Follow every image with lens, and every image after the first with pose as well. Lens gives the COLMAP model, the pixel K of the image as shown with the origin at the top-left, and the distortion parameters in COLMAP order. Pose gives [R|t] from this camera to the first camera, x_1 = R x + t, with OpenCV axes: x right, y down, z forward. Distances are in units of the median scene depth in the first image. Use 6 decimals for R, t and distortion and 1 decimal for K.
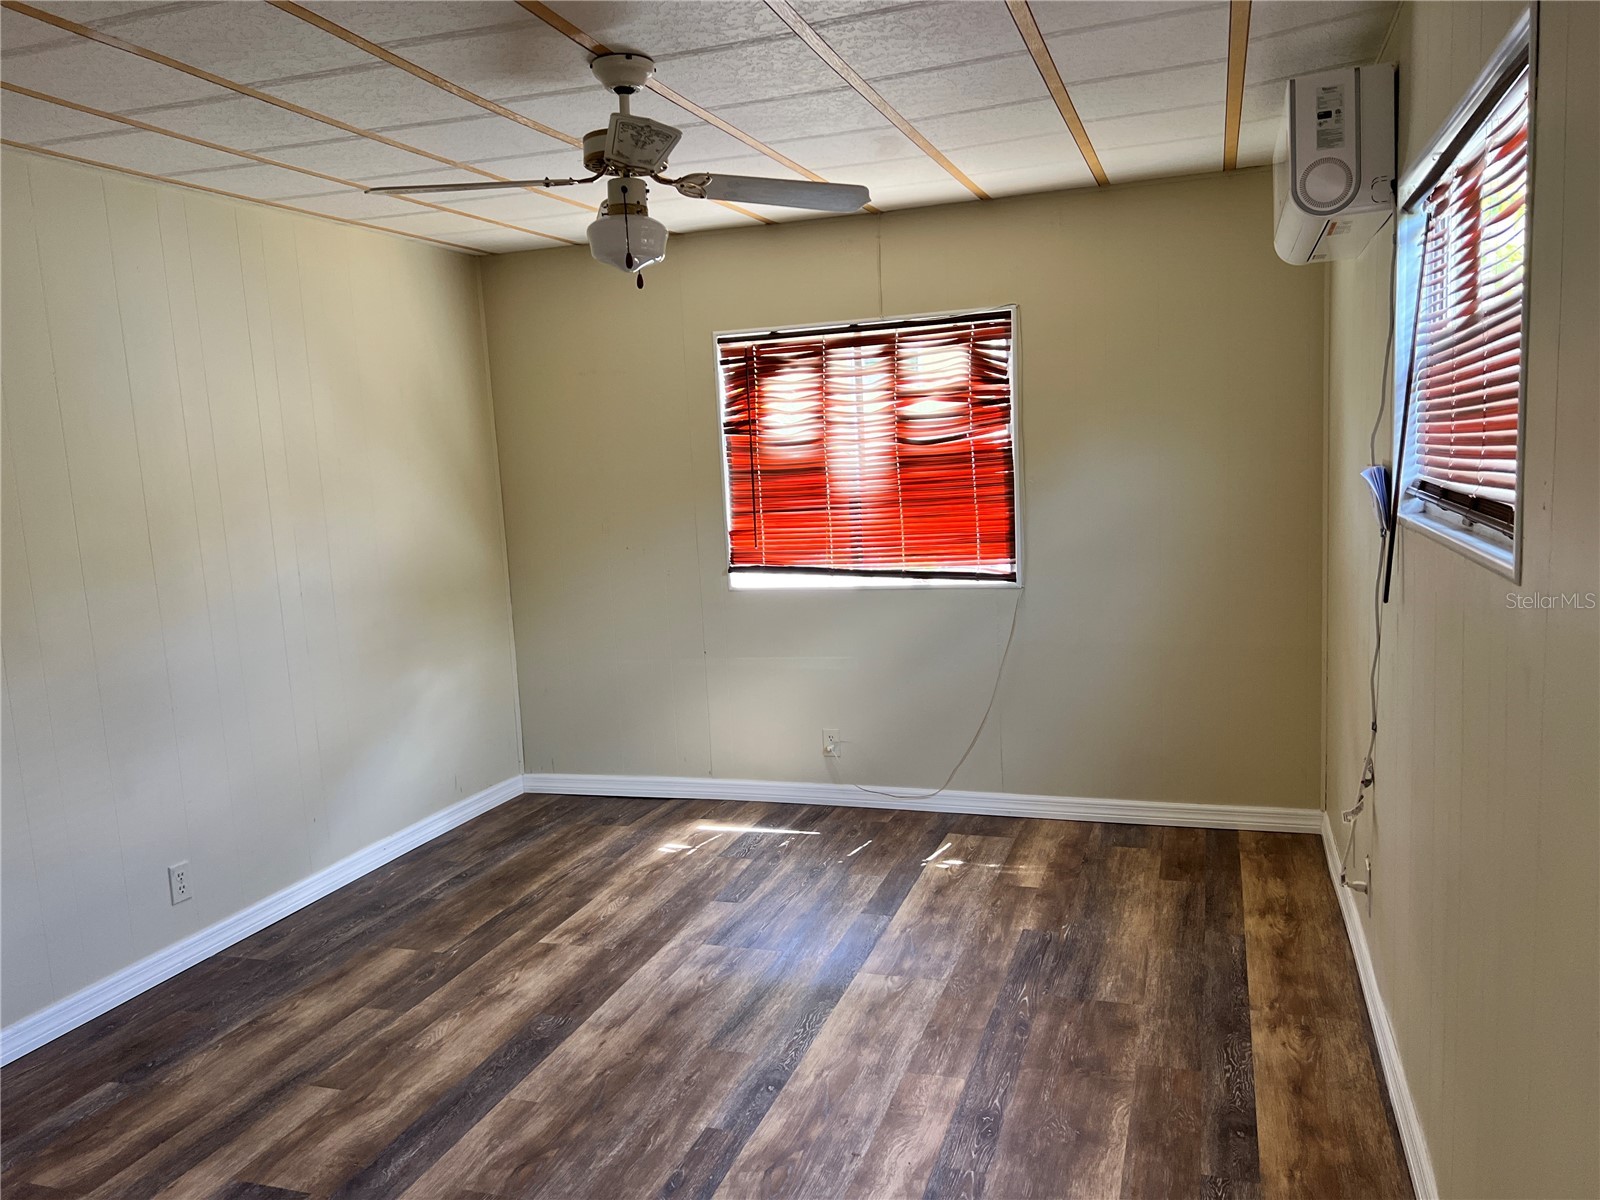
lens RADIAL K [[1201.7, 0, 802.0], [0, 1201.7, 608.6], [0, 0, 1]] dist [0.125939, -0.221426]
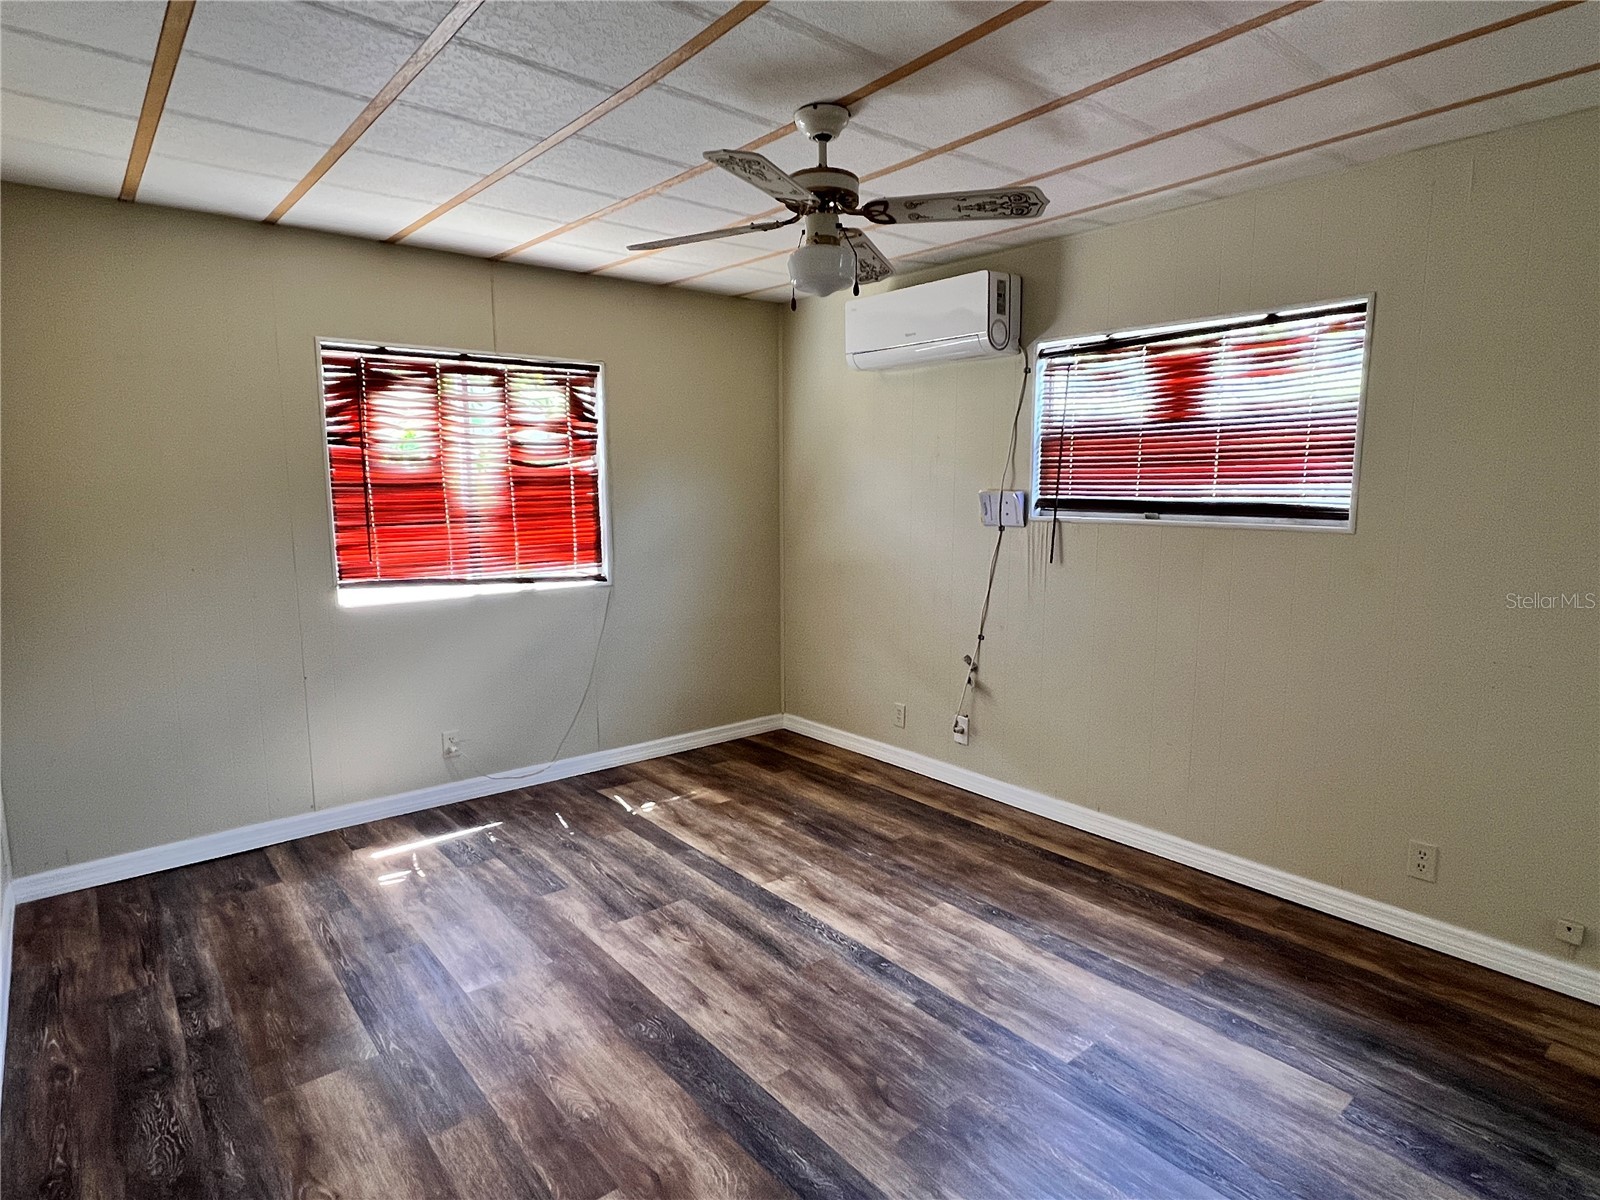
lens RADIAL K [[889.2, 0, 797.7], [0, 889.2, 597.2], [0, 0, 1]] dist [0.000173, -0.000396]
pose [[0.521629, -0.064049, 0.850765, -0.513770], [0.085170, 0.996106, 0.022771, -0.009756], [-0.848910, 0.060581, 0.525053, 0.349769]]
